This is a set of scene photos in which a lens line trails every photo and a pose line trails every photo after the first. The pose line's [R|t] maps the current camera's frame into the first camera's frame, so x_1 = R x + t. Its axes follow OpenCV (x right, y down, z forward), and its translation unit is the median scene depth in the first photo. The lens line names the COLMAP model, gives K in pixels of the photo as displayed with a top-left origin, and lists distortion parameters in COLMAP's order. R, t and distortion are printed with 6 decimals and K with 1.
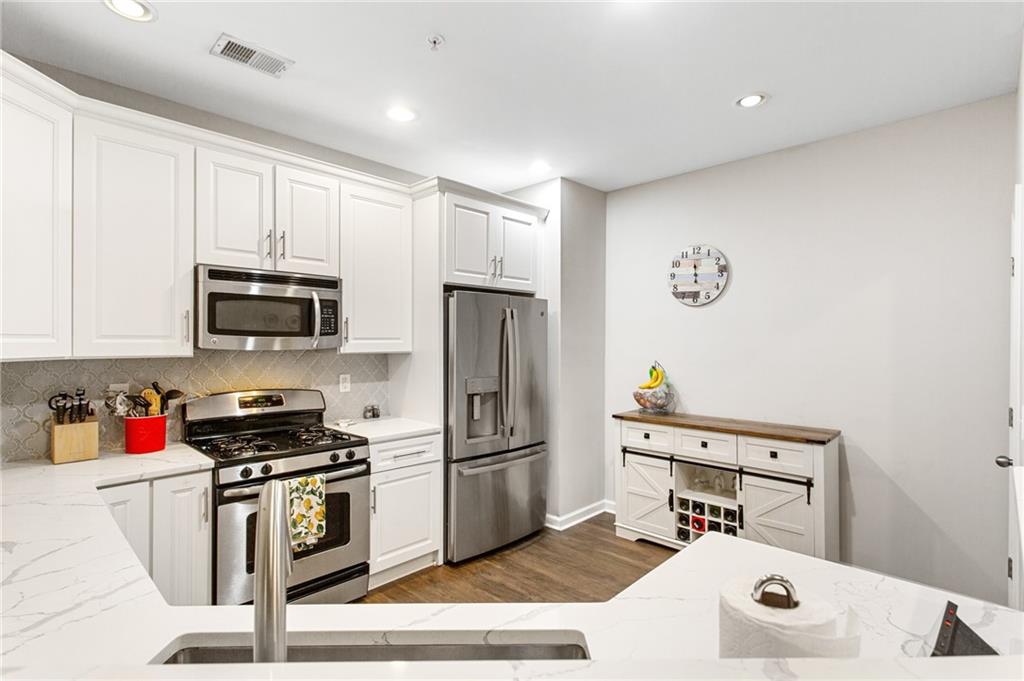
lens RADIAL K [[498.6, 0, 512.0], [0, 498.6, 340.5], [0, 0, 1]] dist [-0.000086, 0.000324]
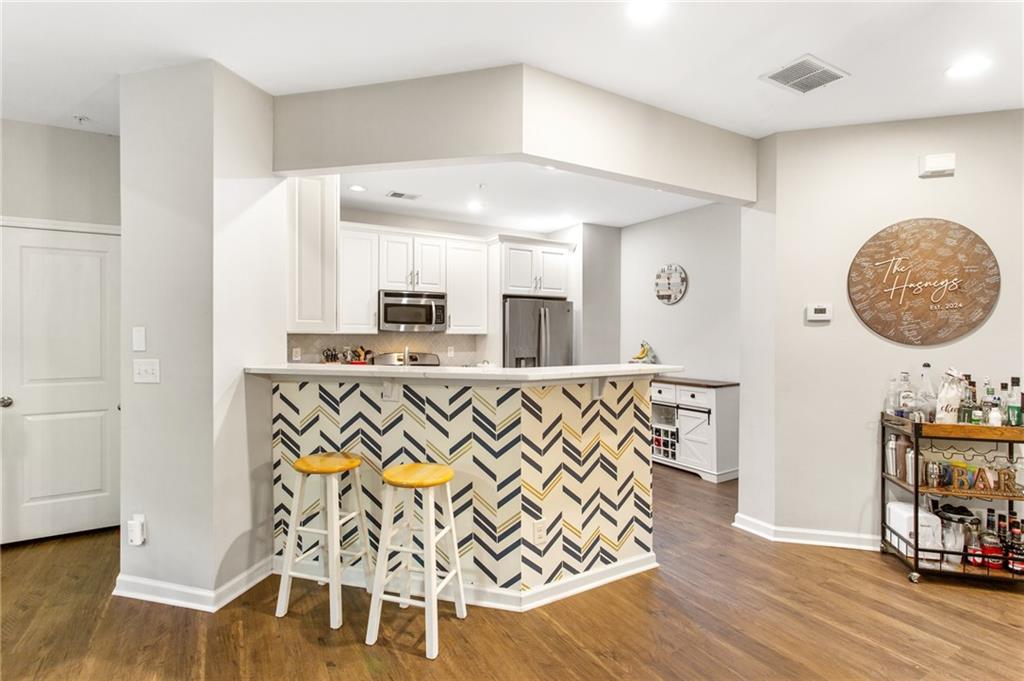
lens RADIAL K [[491.5, 0, 503.8], [0, 491.5, 335.8], [0, 0, 1]] dist [-0.007096, 0.000956]
pose [[0.960924, 0.001304, -0.276809, 0.355619], [-0.001451, 0.999999, -0.000325, 0.032465], [0.276809, 0.000714, 0.960925, -0.674716]]
